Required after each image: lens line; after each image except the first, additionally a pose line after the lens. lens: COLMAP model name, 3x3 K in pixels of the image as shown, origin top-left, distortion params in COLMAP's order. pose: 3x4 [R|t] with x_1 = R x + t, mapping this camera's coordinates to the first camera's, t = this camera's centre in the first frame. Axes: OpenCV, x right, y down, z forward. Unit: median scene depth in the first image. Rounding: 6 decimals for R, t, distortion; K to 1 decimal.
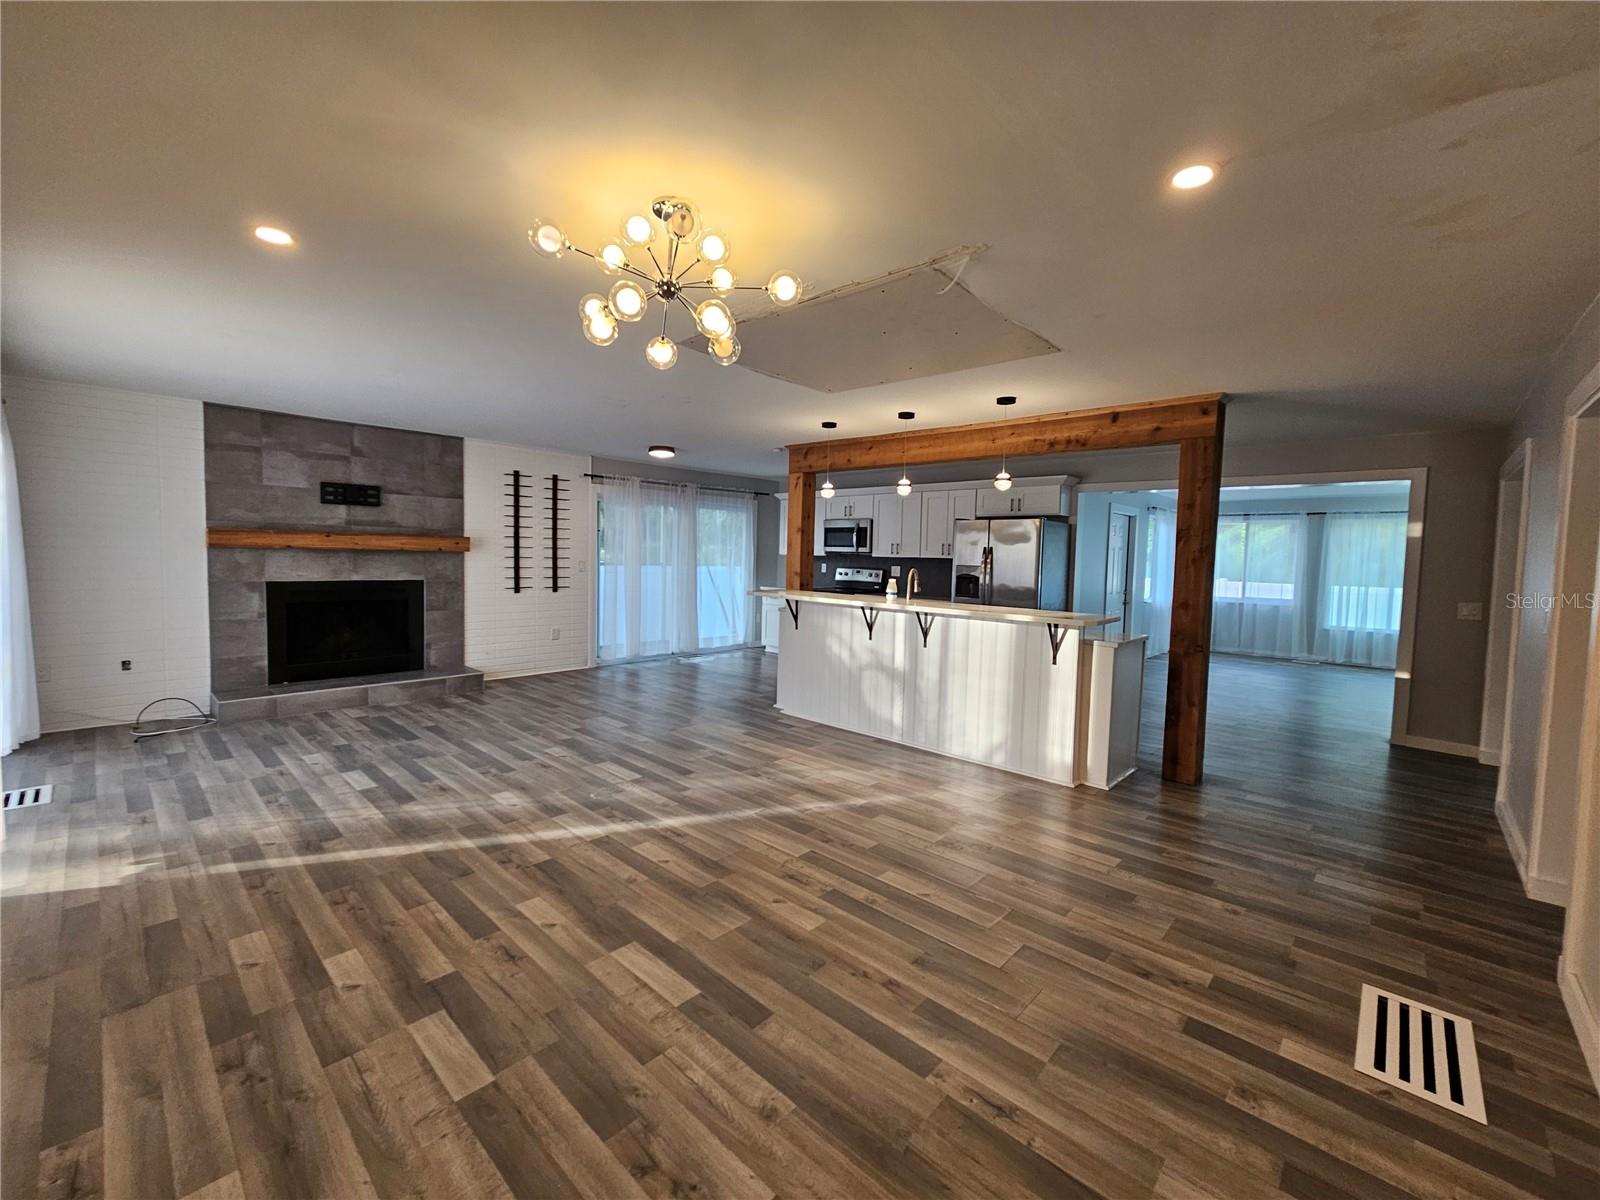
lens RADIAL K [[656.3, 0, 803.7], [0, 656.3, 588.1], [0, 0, 1]] dist [-0.004563, 0.002664]
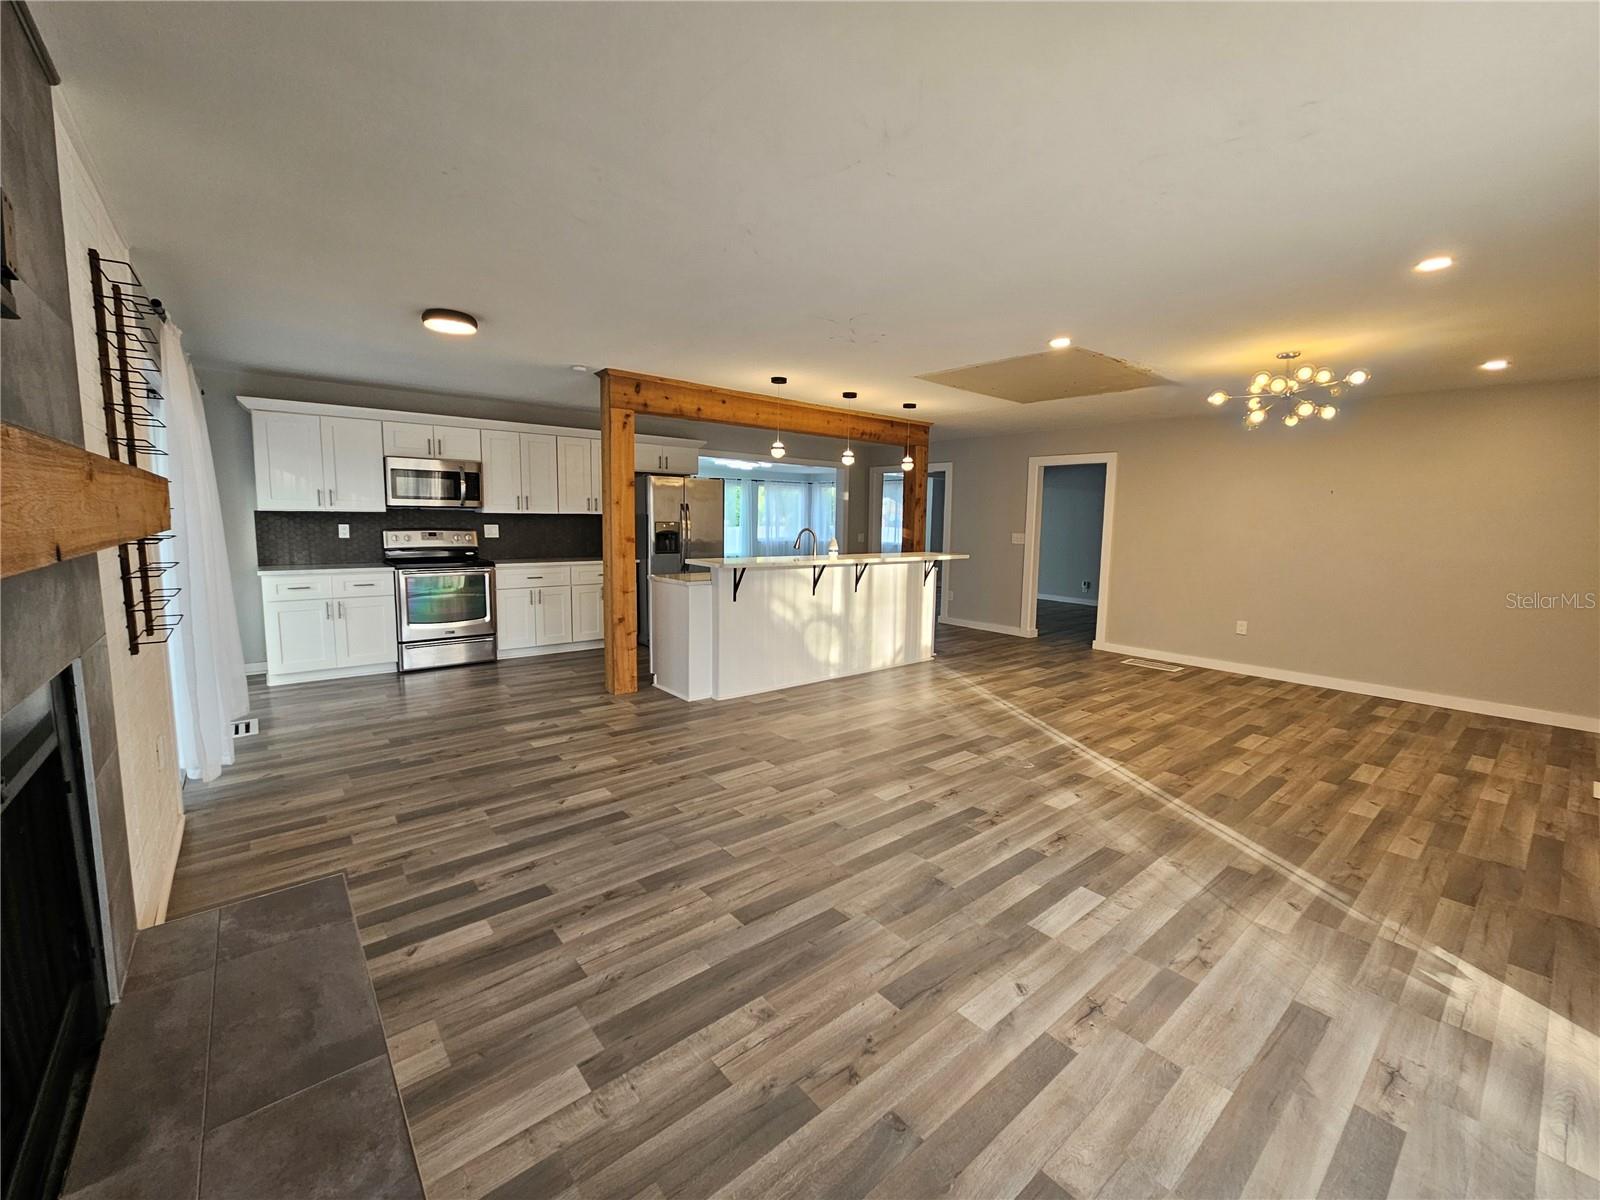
lens RADIAL K [[656.3, 0, 803.7], [0, 656.3, 588.1], [0, 0, 1]] dist [-0.004563, 0.002664]
pose [[0.129889, -0.130915, 0.982848, -1.245267], [0.037661, 0.991181, 0.127048, -0.092682], [-0.990813, 0.020513, 0.133674, 1.128614]]
